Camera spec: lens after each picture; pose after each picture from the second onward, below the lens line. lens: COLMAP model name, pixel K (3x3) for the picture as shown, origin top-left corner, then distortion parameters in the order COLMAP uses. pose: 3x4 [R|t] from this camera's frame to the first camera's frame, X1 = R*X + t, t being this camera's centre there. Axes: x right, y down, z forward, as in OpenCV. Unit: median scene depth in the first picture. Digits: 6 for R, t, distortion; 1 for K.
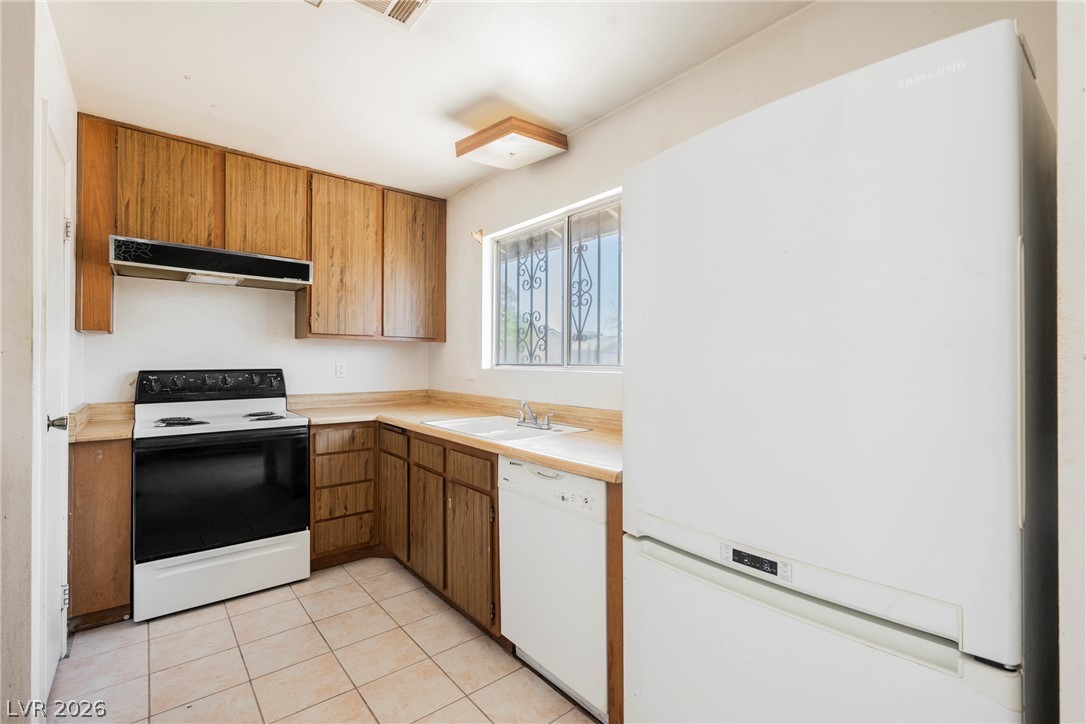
lens RADIAL K [[489.6, 0, 545.7], [0, 489.6, 361.8], [0, 0, 1]] dist [0.000463, 0.000126]
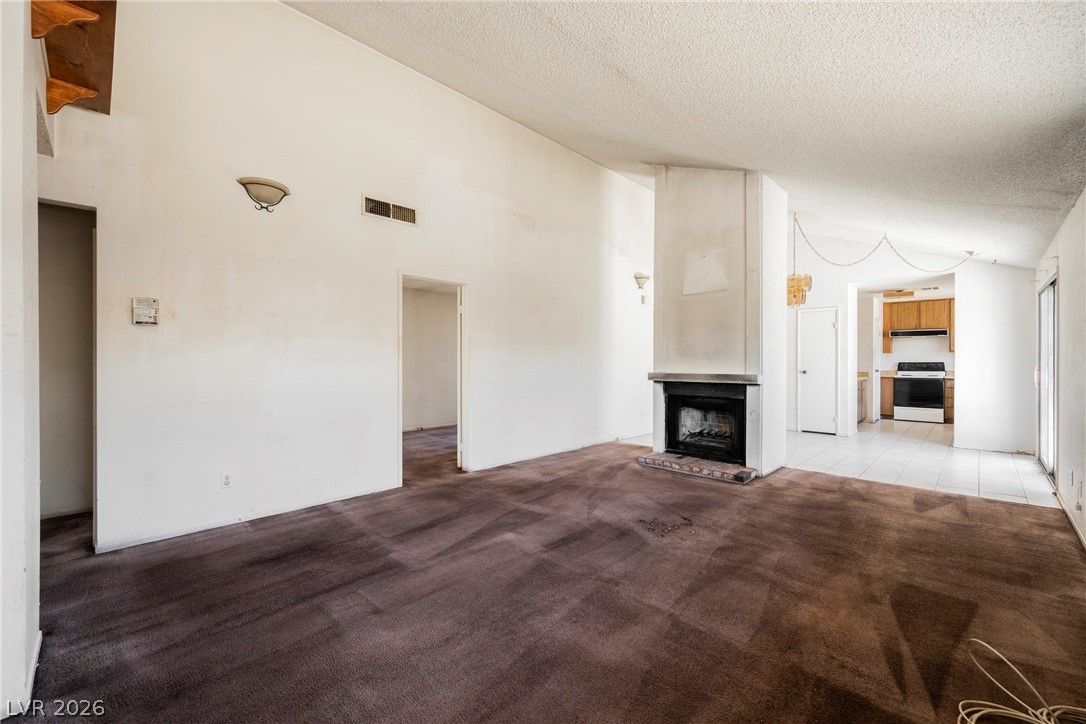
lens RADIAL K [[441.7, 0, 545.0], [0, 441.7, 363.3], [0, 0, 1]] dist [-0.002405, -0.000170]
pose [[0.099023, 0.002711, -0.995081, 2.285425], [0.004135, 0.999987, 0.003136, 0.002909], [0.995077, -0.004425, 0.099011, -2.054765]]
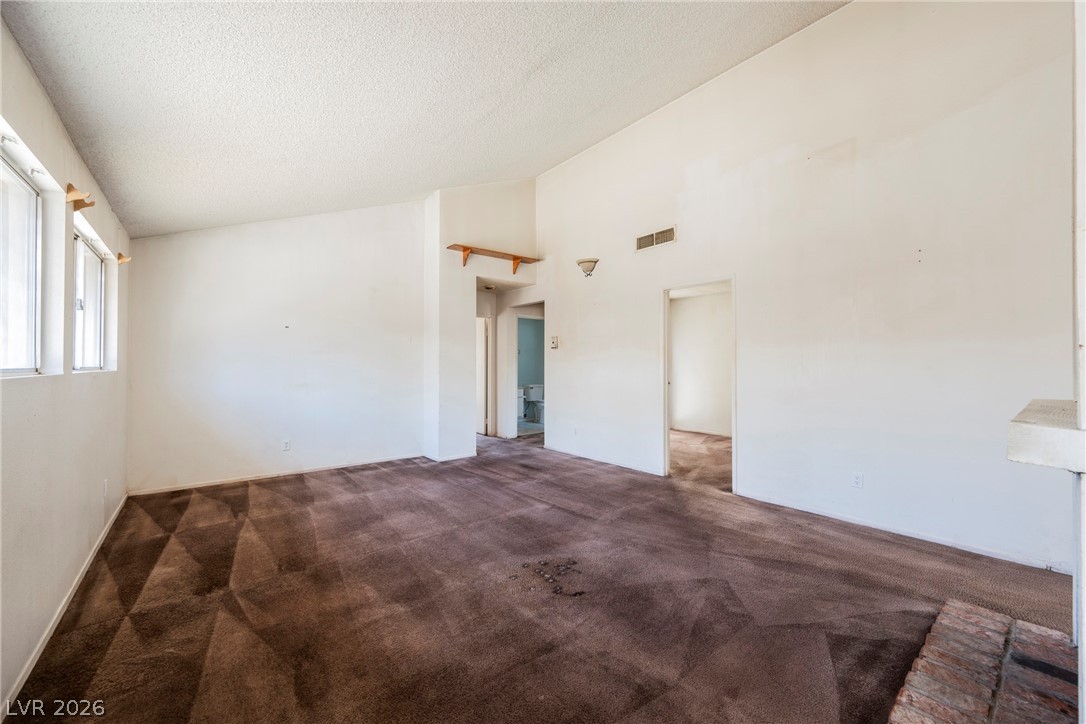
lens RADIAL K [[423.2, 0, 544.6], [0, 423.2, 362.6], [0, 0, 1]] dist [-0.000519, 0.000456]
pose [[-0.999914, -0.003202, 0.012701, -2.048398], [-0.003326, 0.999947, -0.009748, 0.003625], [-0.012669, -0.009789, -0.999872, 3.074933]]
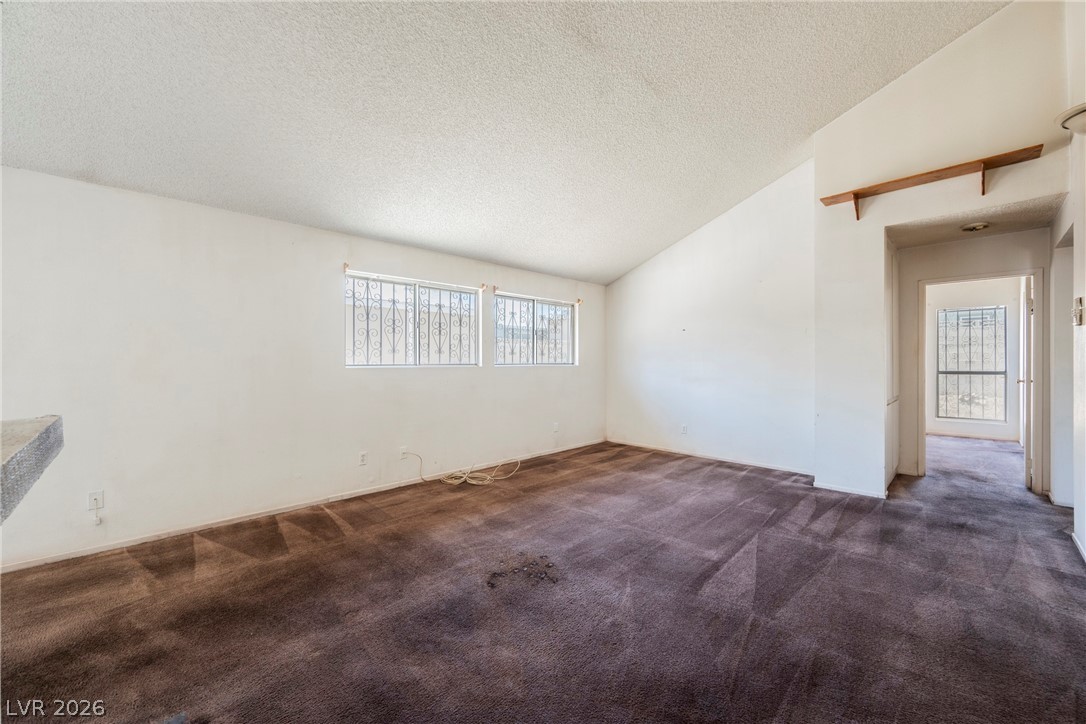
lens RADIAL K [[423.2, 0, 544.6], [0, 423.2, 362.6], [0, 0, 1]] dist [-0.000519, 0.000456]
pose [[-0.084307, -0.006847, 0.996416, -5.529597], [-0.002567, 0.999975, 0.006654, -0.039410], [-0.996437, -0.001997, -0.084322, -0.220669]]
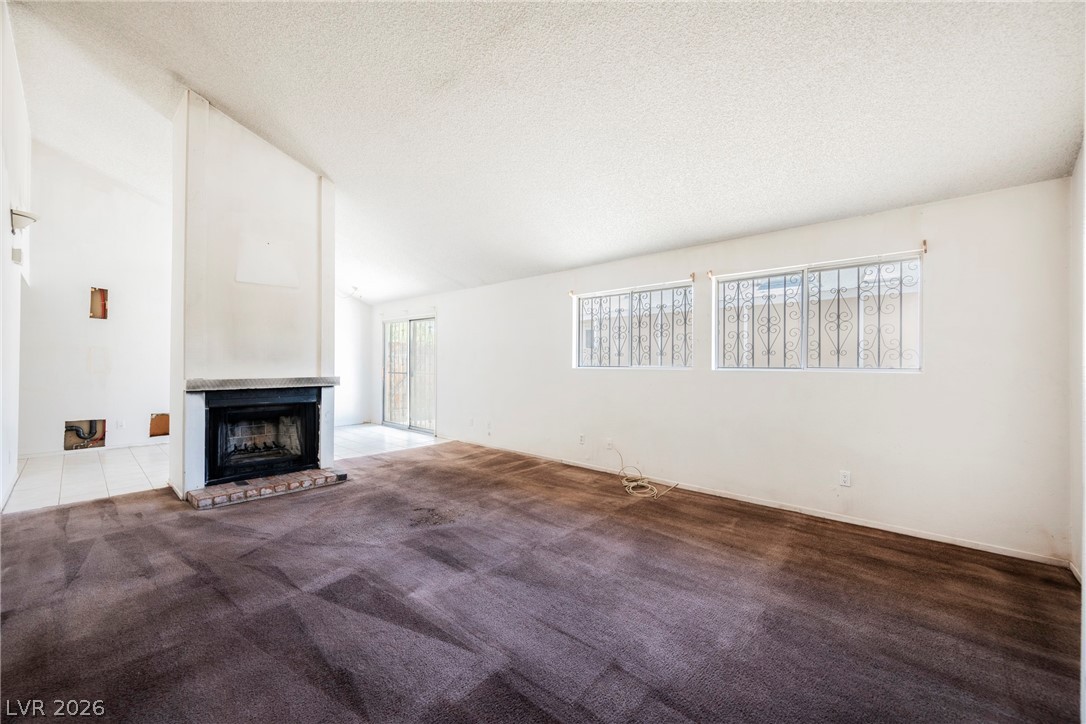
lens RADIAL K [[423.2, 0, 544.6], [0, 423.2, 362.6], [0, 0, 1]] dist [-0.000519, 0.000456]
pose [[0.989471, 0.002213, 0.144715, -1.526365], [-0.002408, 0.999996, 0.001170, -0.030437], [-0.144712, -0.001506, 0.989473, -5.188746]]
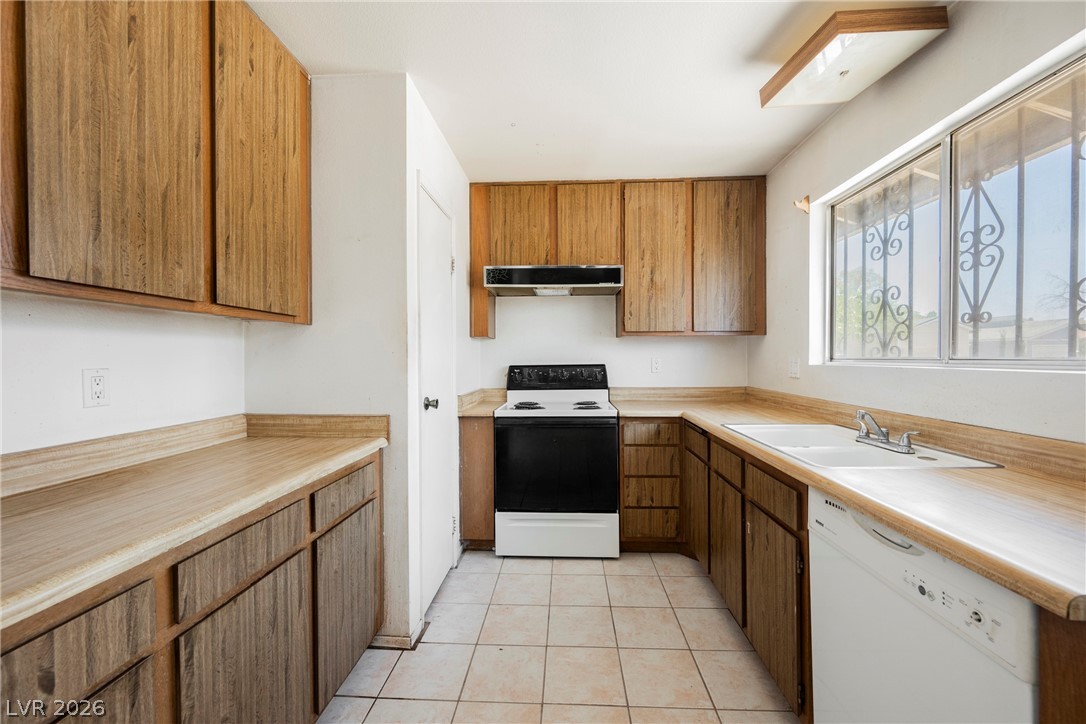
lens RADIAL K [[423.2, 0, 544.6], [0, 423.2, 362.6], [0, 0, 1]] dist [-0.000519, 0.000456]
pose [[0.737464, -0.000654, -0.675386, 0.027131], [0.008269, 0.999933, 0.008061, 0.001547], [0.675336, -0.011530, 0.737420, 0.204536]]
